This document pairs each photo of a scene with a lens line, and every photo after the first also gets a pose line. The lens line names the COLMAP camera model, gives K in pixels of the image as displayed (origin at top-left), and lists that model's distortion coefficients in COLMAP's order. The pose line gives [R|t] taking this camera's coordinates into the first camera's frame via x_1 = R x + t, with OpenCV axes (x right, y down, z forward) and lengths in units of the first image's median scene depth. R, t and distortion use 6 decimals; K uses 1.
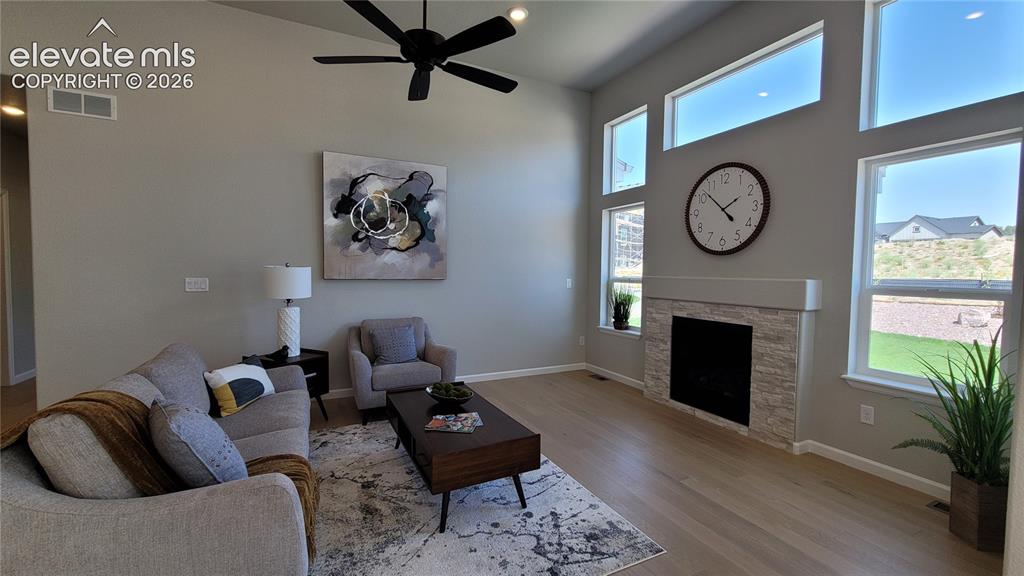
lens RADIAL K [[416.1, 0, 515.1], [0, 416.1, 288.8], [0, 0, 1]] dist [-0.001358, -0.000330]
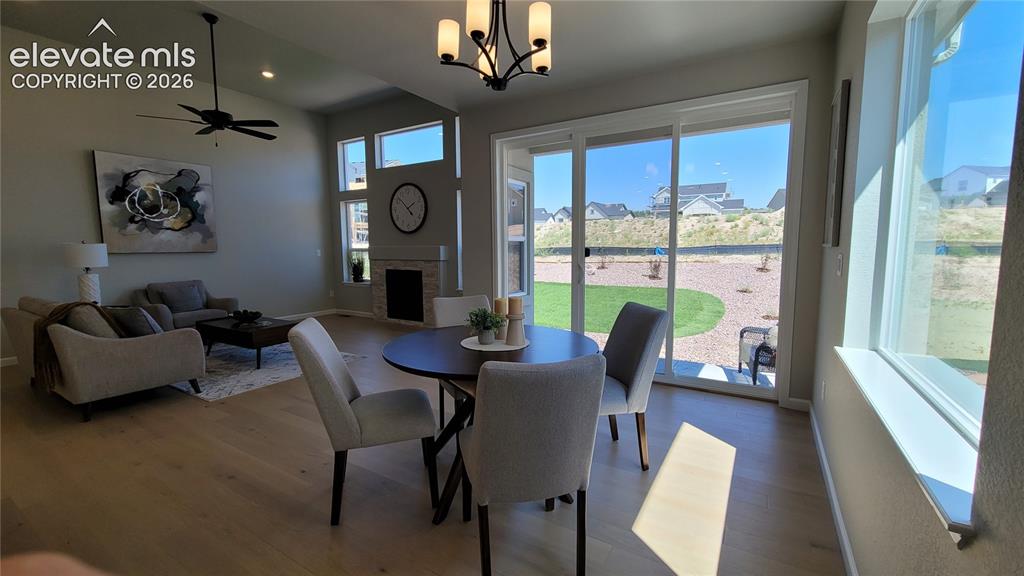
lens RADIAL K [[416.1, 0, 515.1], [0, 416.1, 288.8], [0, 0, 1]] dist [-0.001358, -0.000330]
pose [[0.845632, -0.072180, 0.528863, -0.080383], [0.039831, 0.996585, 0.072327, 0.041389], [-0.532278, -0.040097, 0.845620, -0.714616]]
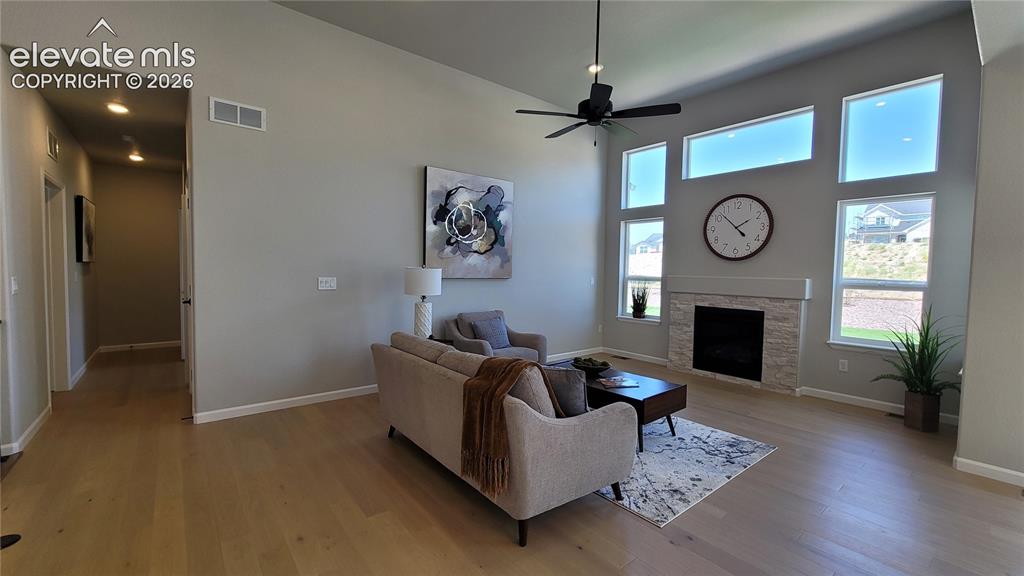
lens RADIAL K [[416.1, 0, 515.1], [0, 416.1, 288.8], [0, 0, 1]] dist [-0.001358, -0.000330]
pose [[0.975239, -0.006307, 0.221065, -0.463736], [0.004811, 0.999962, 0.007305, -0.001303], [-0.221102, -0.006060, 0.975232, -0.163388]]
